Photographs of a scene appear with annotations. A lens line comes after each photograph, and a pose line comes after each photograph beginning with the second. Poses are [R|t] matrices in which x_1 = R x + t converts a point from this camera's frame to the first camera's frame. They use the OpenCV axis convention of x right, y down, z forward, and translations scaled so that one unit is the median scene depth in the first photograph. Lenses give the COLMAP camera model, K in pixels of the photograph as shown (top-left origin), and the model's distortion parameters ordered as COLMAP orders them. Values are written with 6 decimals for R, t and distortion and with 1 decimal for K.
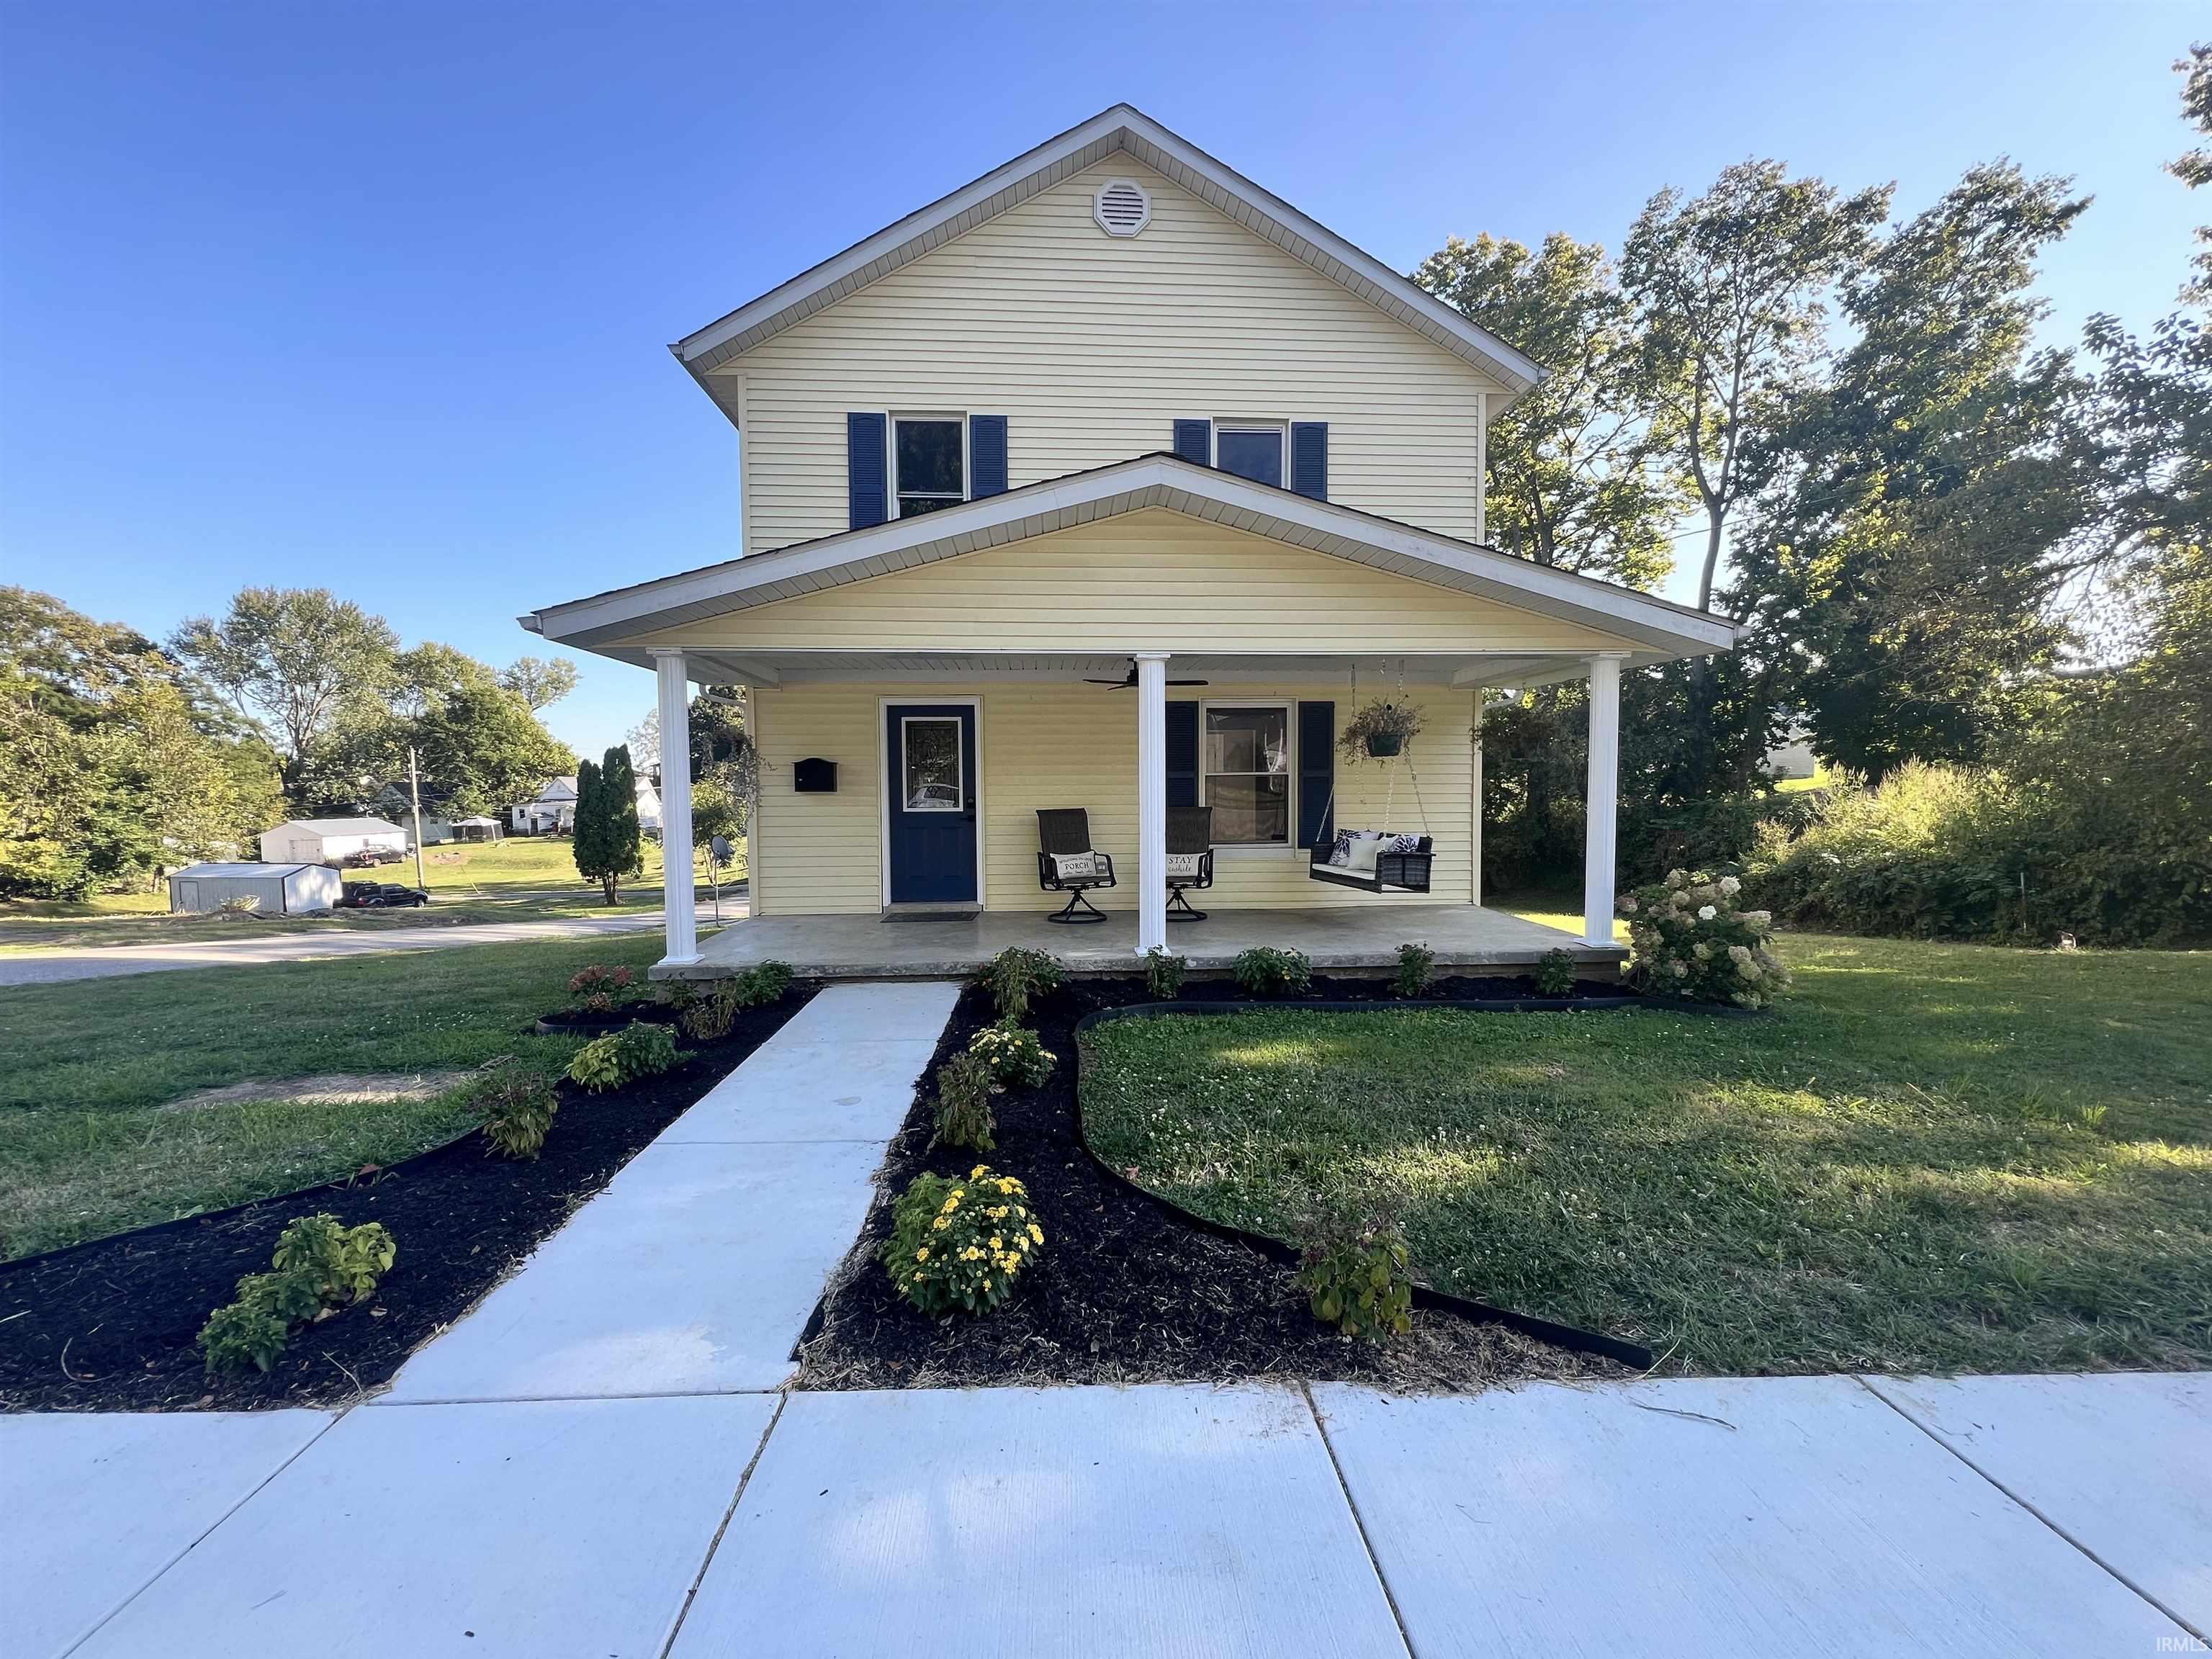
lens RADIAL K [[886.4, 0, 1100.6], [0, 886.4, 837.7], [0, 0, 1]] dist [-0.001697, 0.000014]
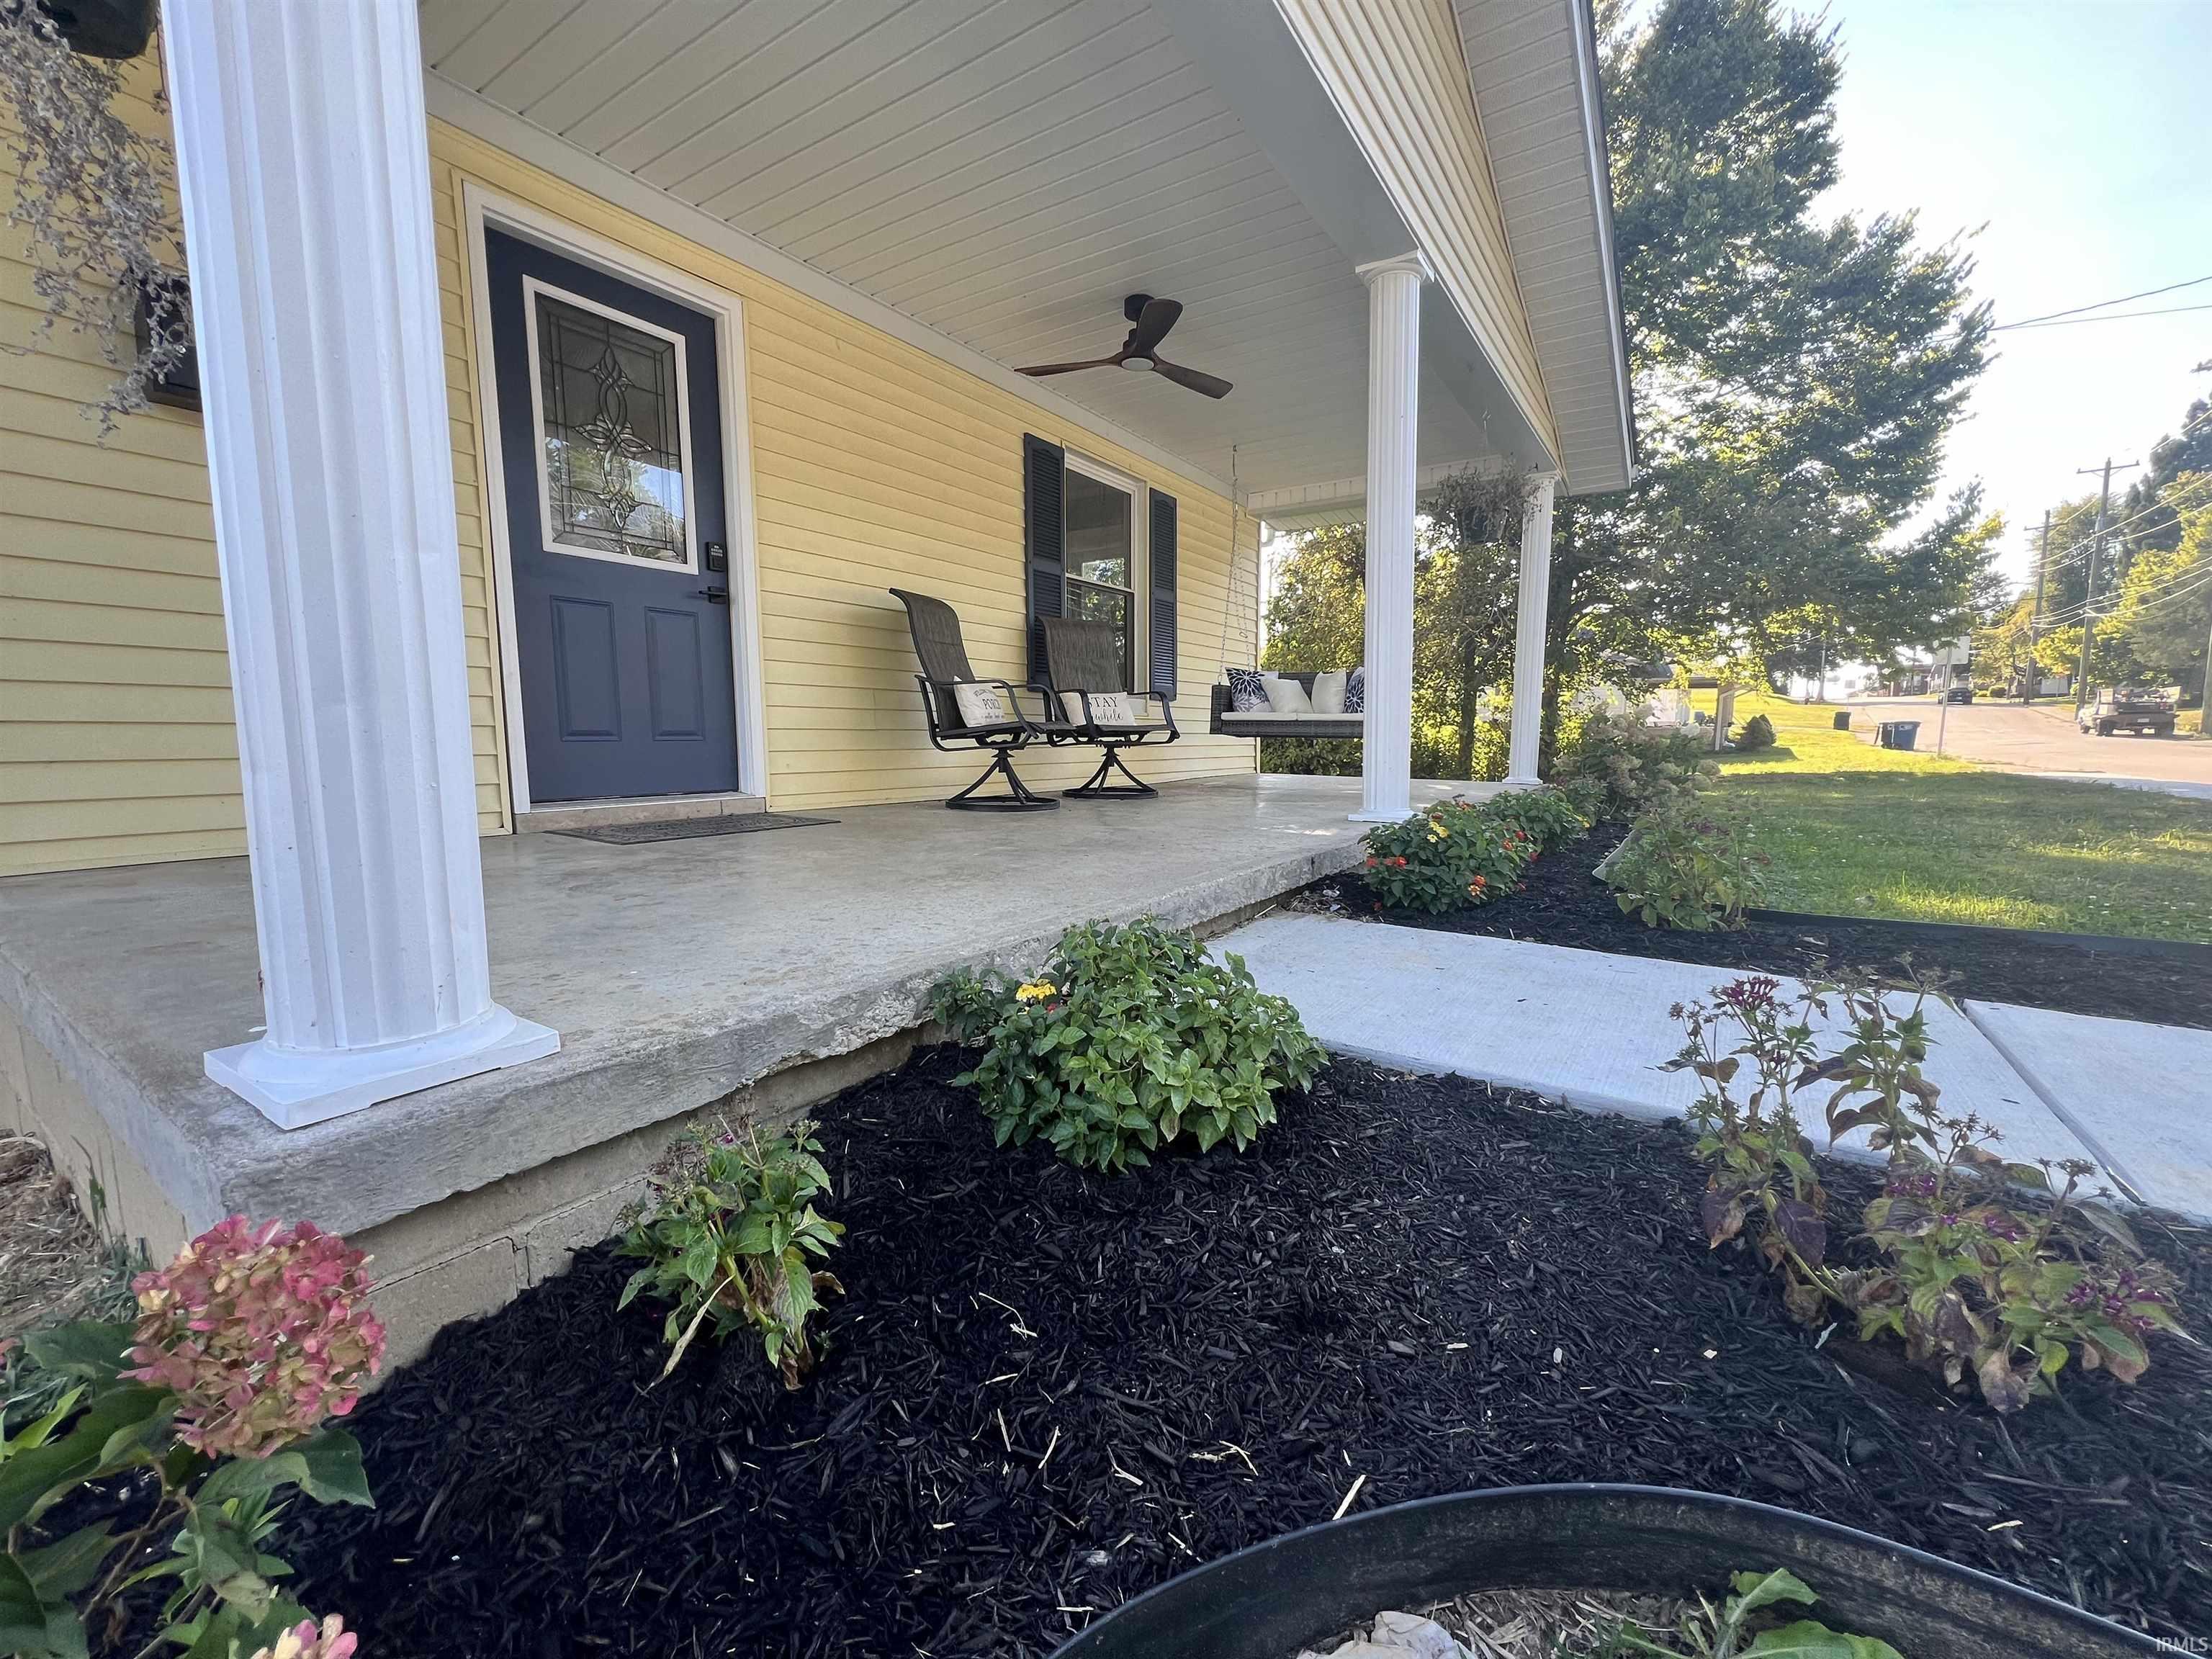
lens RADIAL K [[886.4, 0, 1105.9], [0, 886.4, 836.7], [0, 0, 1]] dist [-0.001697, 0.000014]
pose [[0.612608, -0.084061, 0.785904, -0.377424], [0.042280, 0.996390, 0.073619, 0.070099], [-0.789255, -0.011872, 0.613950, 0.599232]]
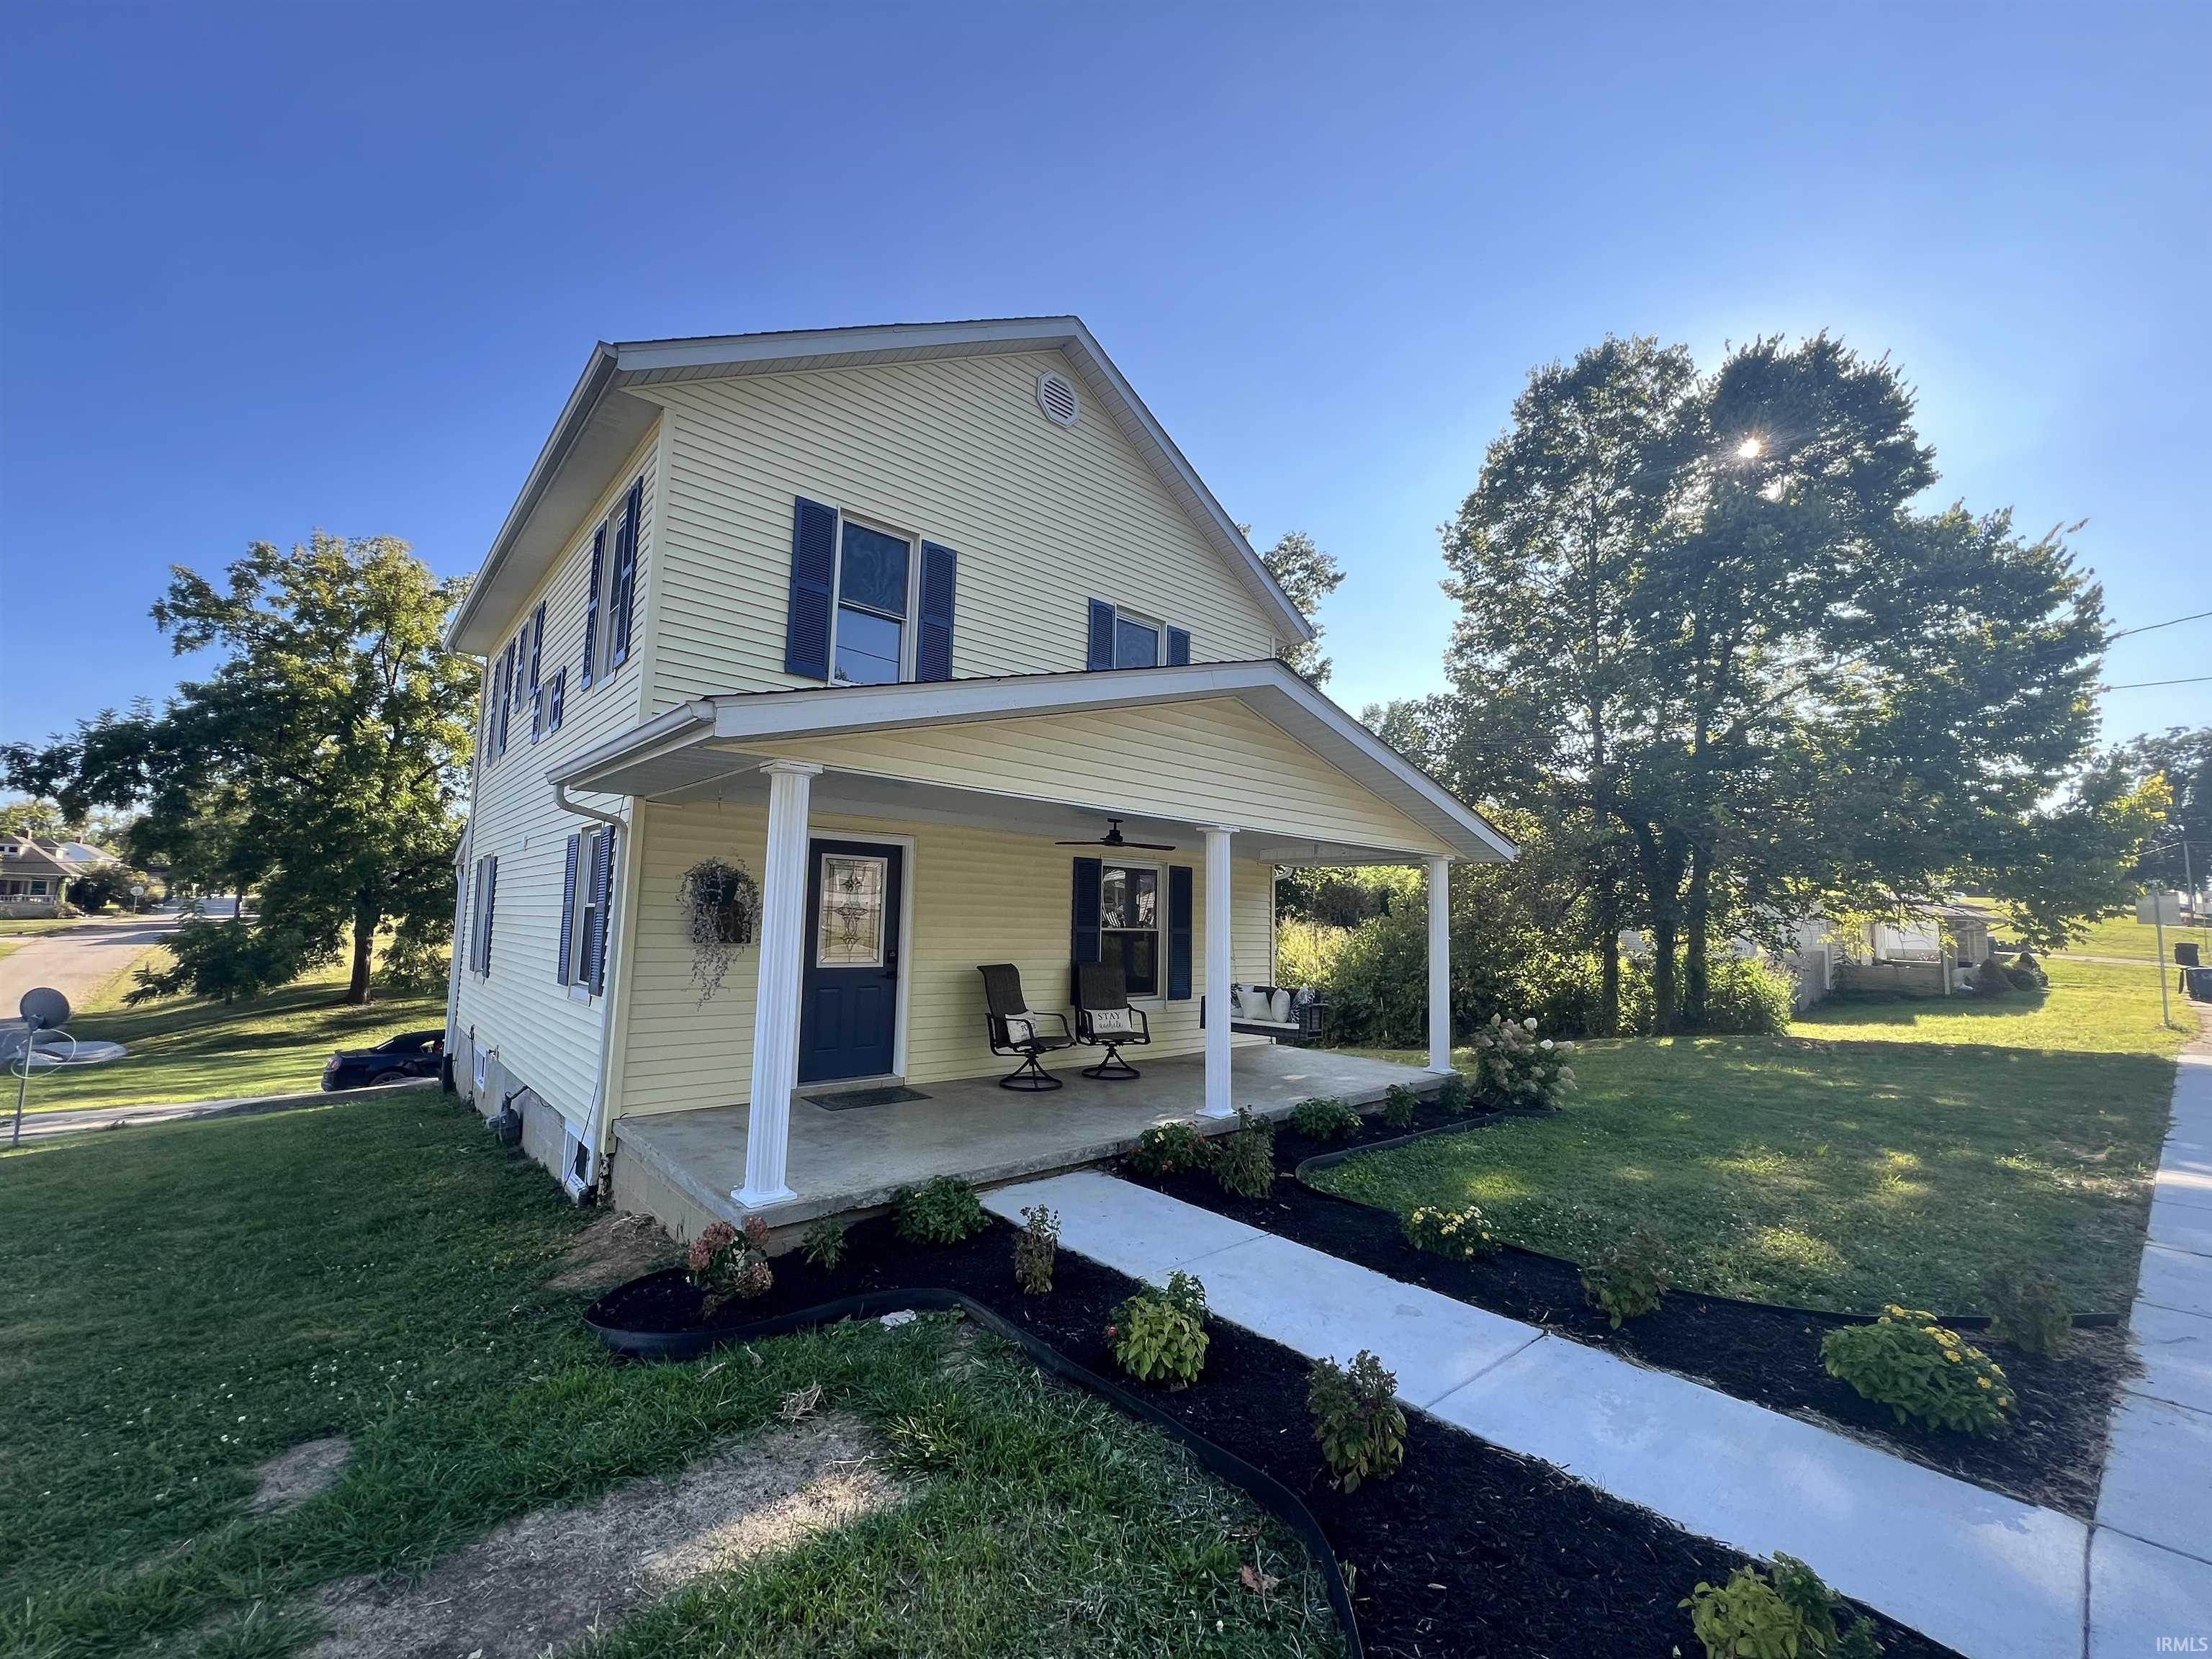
lens RADIAL K [[883.0, 0, 1105.3], [0, 883.0, 836.8], [0, 0, 1]] dist [-0.004015, 0.000385]
pose [[0.785852, 0.085919, 0.612417, -0.524618], [0.004804, 0.989424, -0.144975, -0.029991], [-0.618396, 0.116871, 0.777128, 0.189367]]
